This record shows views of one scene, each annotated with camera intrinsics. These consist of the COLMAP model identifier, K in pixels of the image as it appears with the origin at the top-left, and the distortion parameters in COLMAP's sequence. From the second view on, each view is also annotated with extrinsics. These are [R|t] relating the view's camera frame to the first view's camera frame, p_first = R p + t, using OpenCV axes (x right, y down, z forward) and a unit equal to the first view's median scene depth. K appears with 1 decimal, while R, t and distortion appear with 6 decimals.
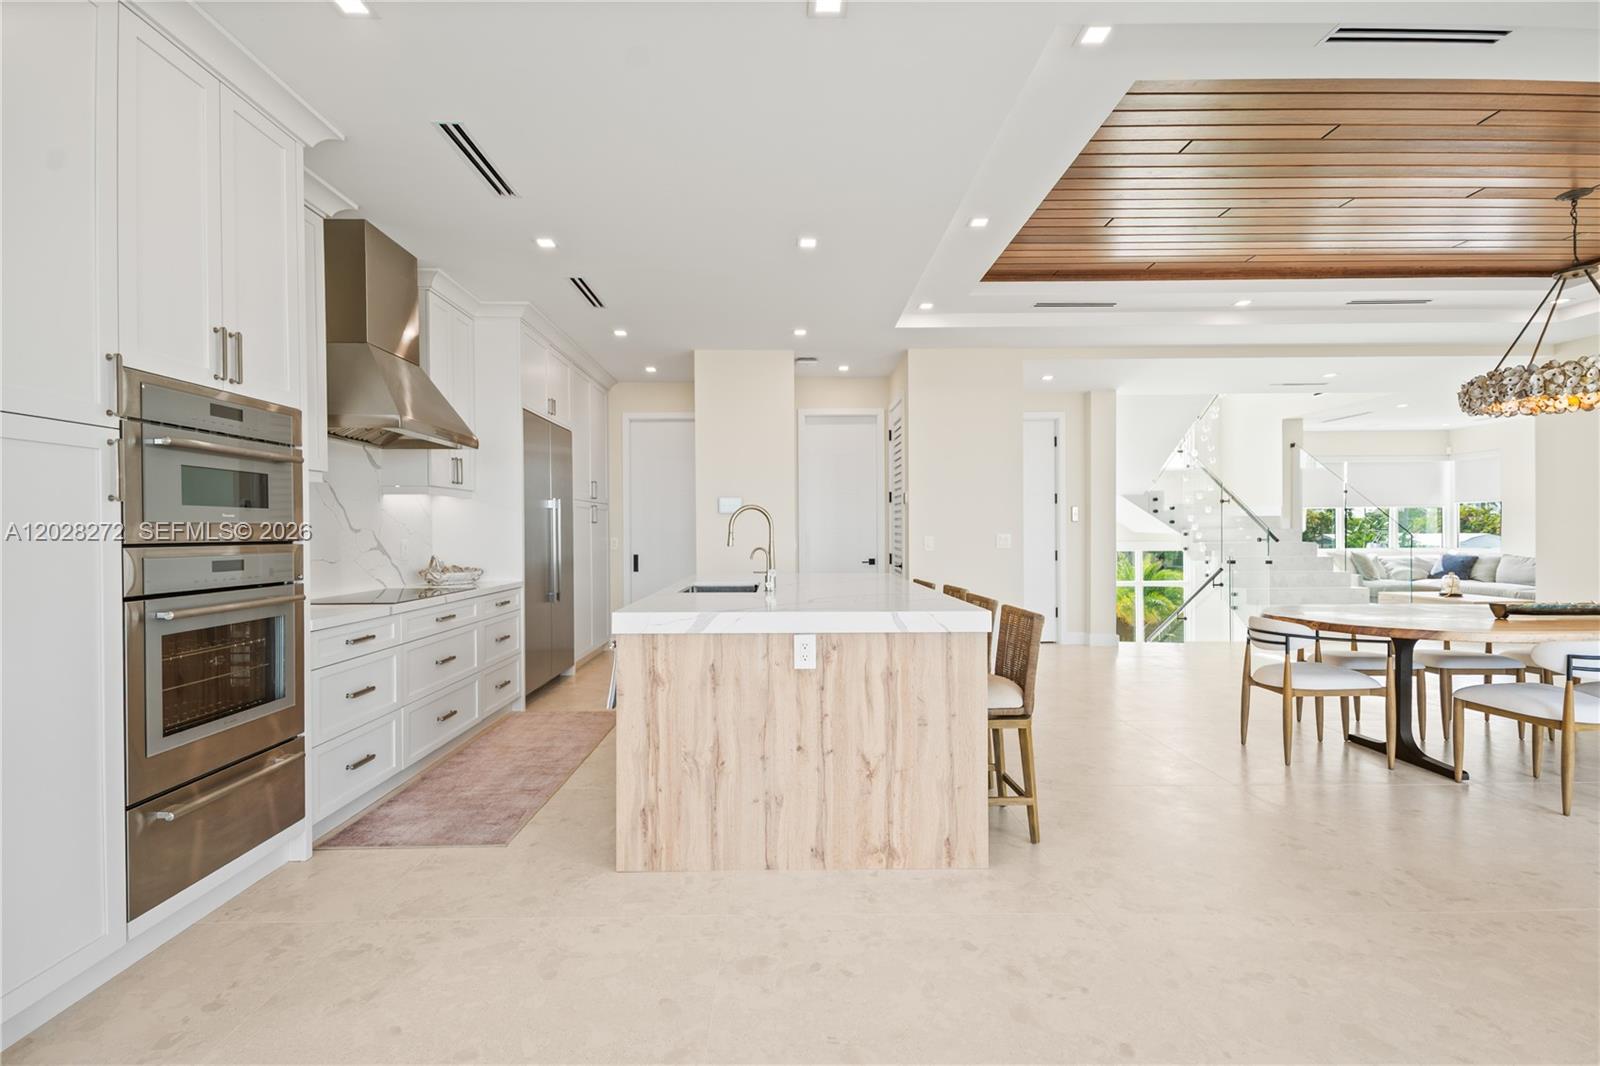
lens RADIAL K [[723.9, 0, 792.5], [0, 723.9, 537.6], [0, 0, 1]] dist [0.029354, -0.014312]
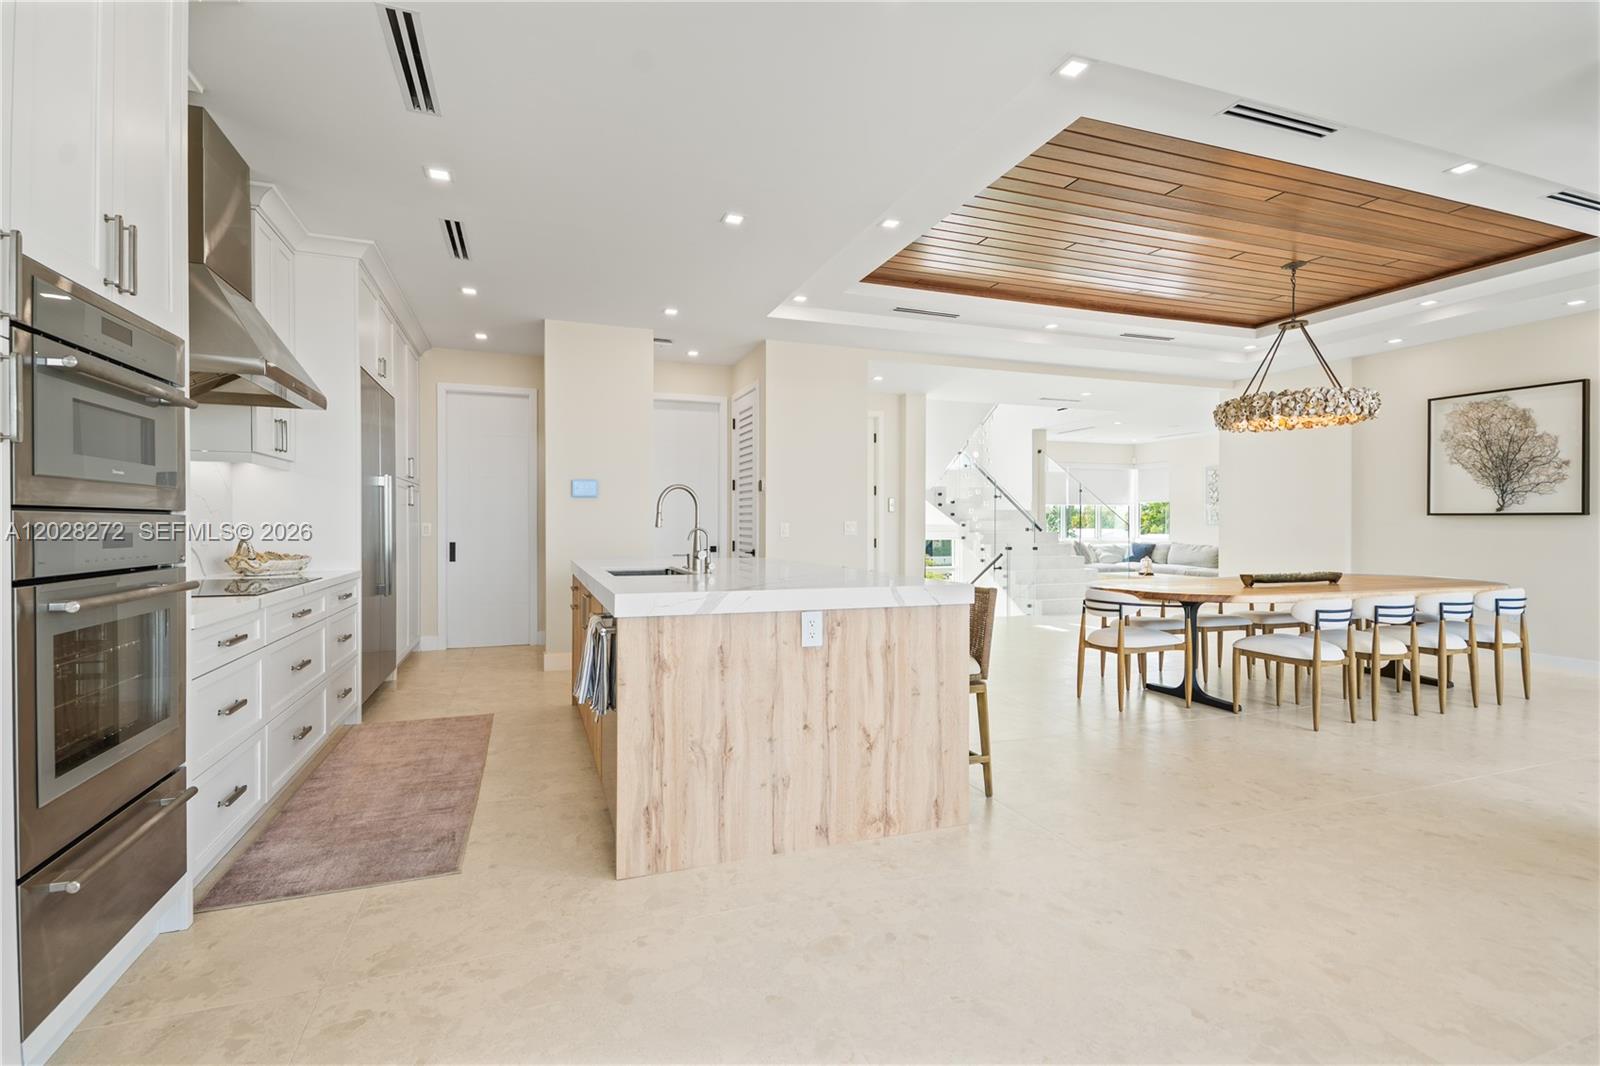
lens RADIAL K [[716.0, 0, 784.0], [0, 716.0, 531.9], [0, 0, 1]] dist [0.028478, -0.014428]
pose [[0.946127, 0.003381, 0.323778, -0.233601], [-0.003767, 0.999993, 0.000565, 0.016825], [-0.323774, -0.001755, 0.946133, 0.058933]]
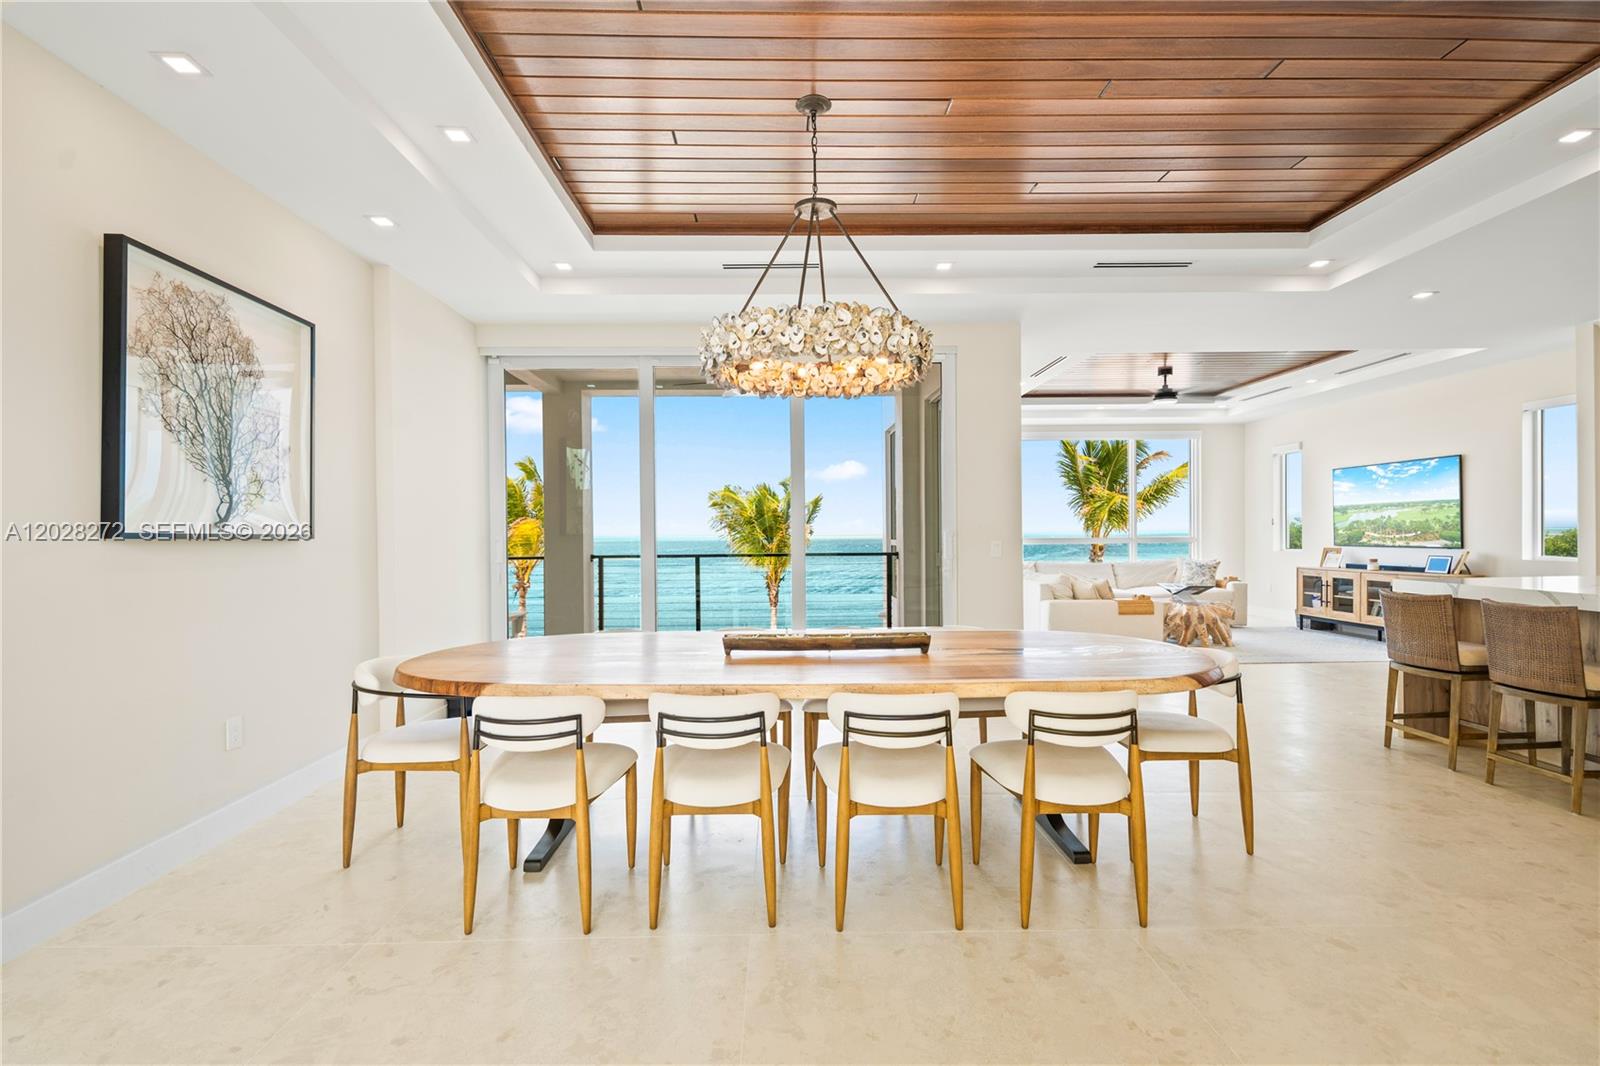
lens RADIAL K [[723.9, 0, 792.5], [0, 723.9, 537.6], [0, 0, 1]] dist [0.029354, -0.014312]
pose [[-0.999801, 0.016825, -0.010679, 1.135188], [0.016679, 0.999769, 0.013581, -0.025677], [0.010905, 0.013400, -0.999851, 1.824239]]
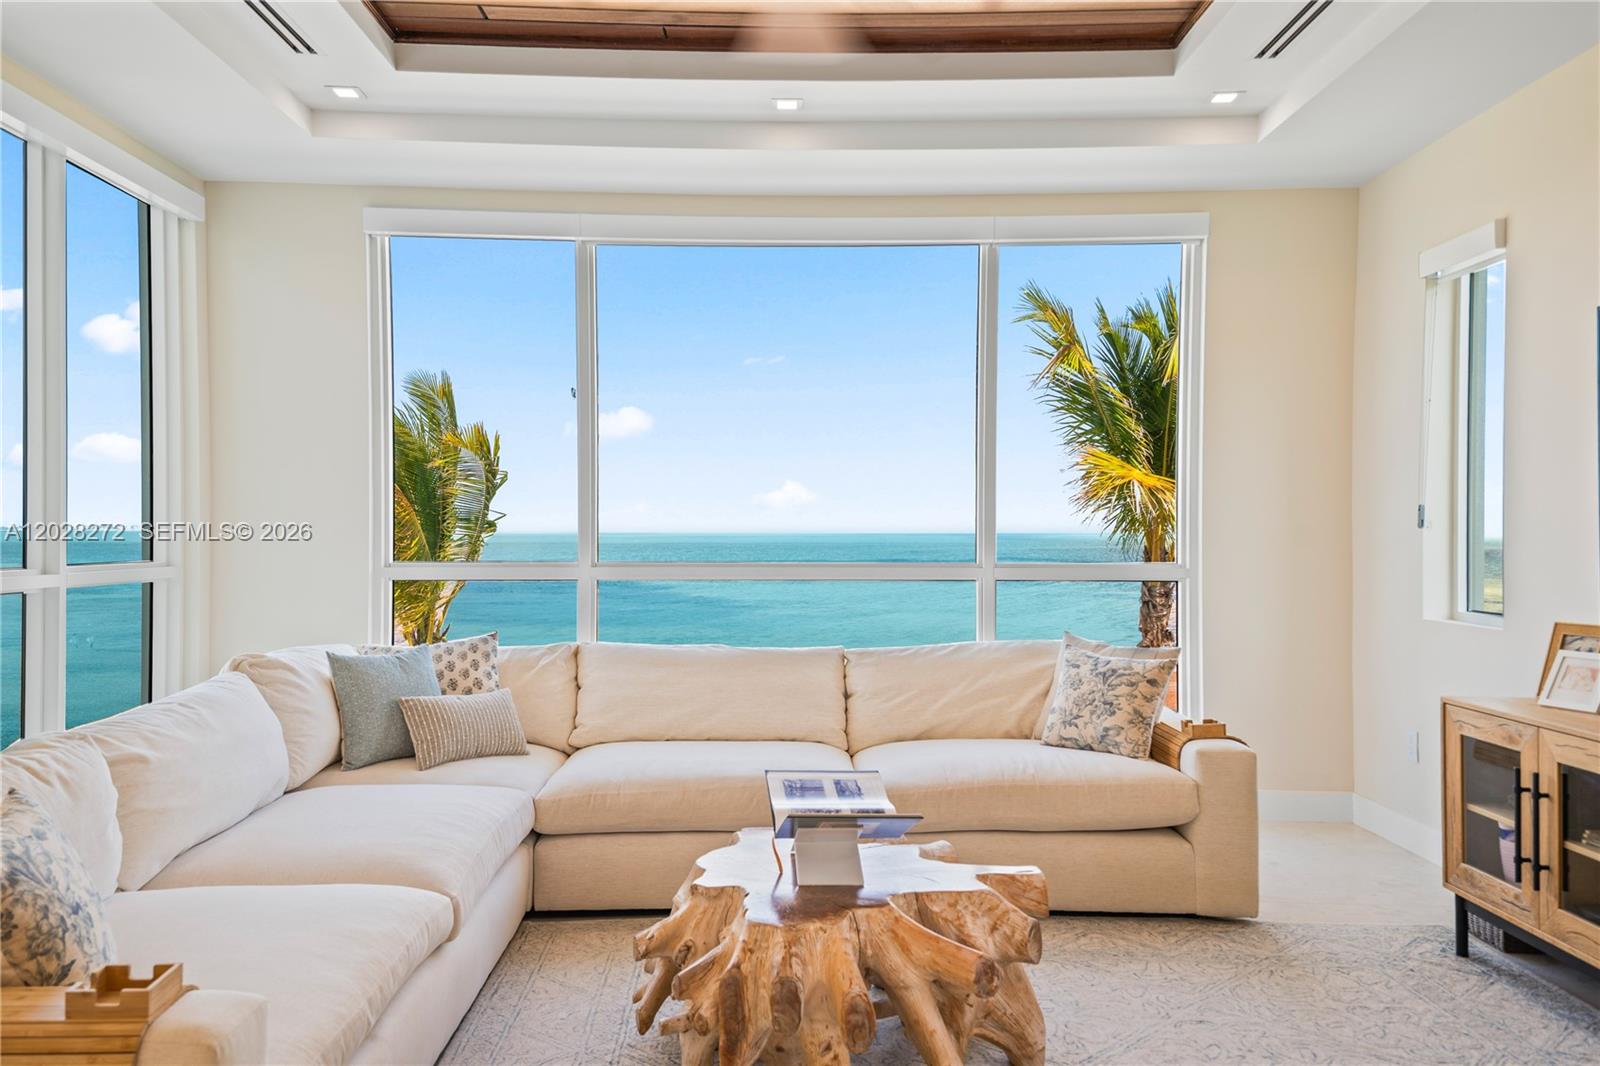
lens RADIAL K [[1259.0, 0, 796.7], [0, 1259.0, 531.3], [0, 0, 1]] dist [0.294132, -0.320092]
pose [[-0.999984, 0.005477, -0.001370, 0.016393], [0.005466, 0.999953, 0.008027, -0.017813], [0.001414, 0.008020, -0.999967, 0.563711]]
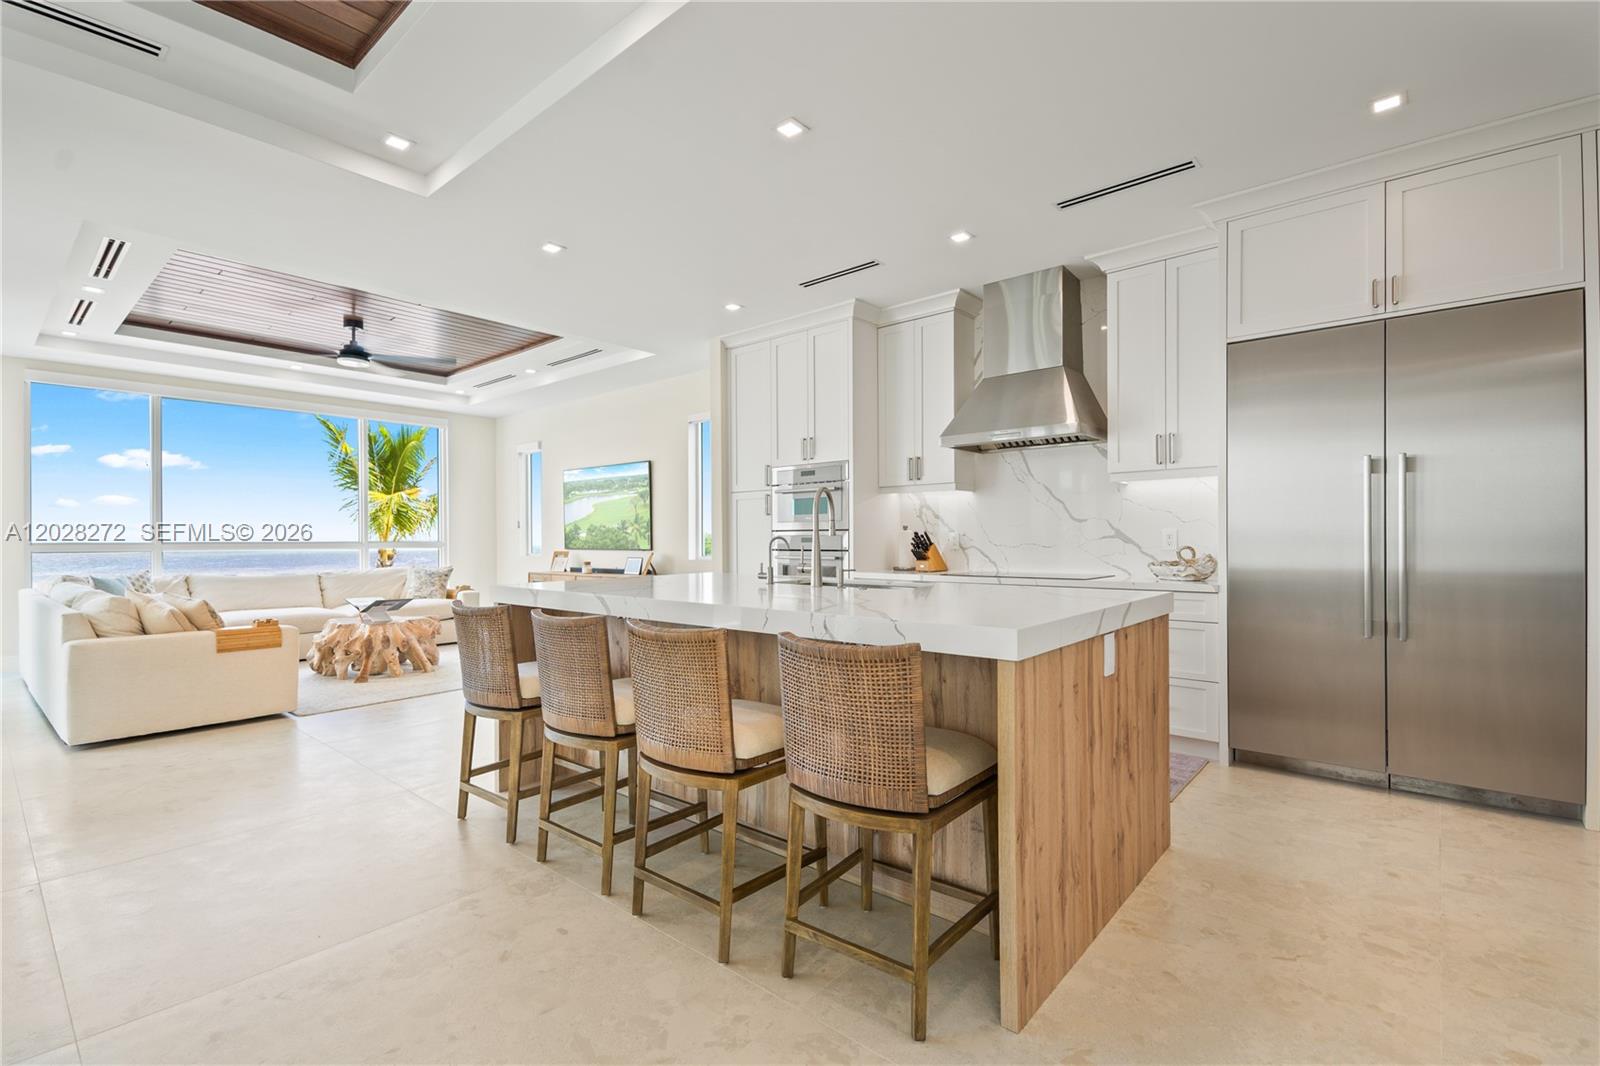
lens RADIAL K [[722.0, 0, 799.4], [0, 722.0, 542.4], [0, 0, 1]] dist [0.005732, -0.001444]
pose [[-0.657502, 0.014201, -0.753319, 0.594165], [0.003711, 0.999871, 0.015610, 0.007085], [0.753444, 0.007468, -0.657470, 1.535512]]
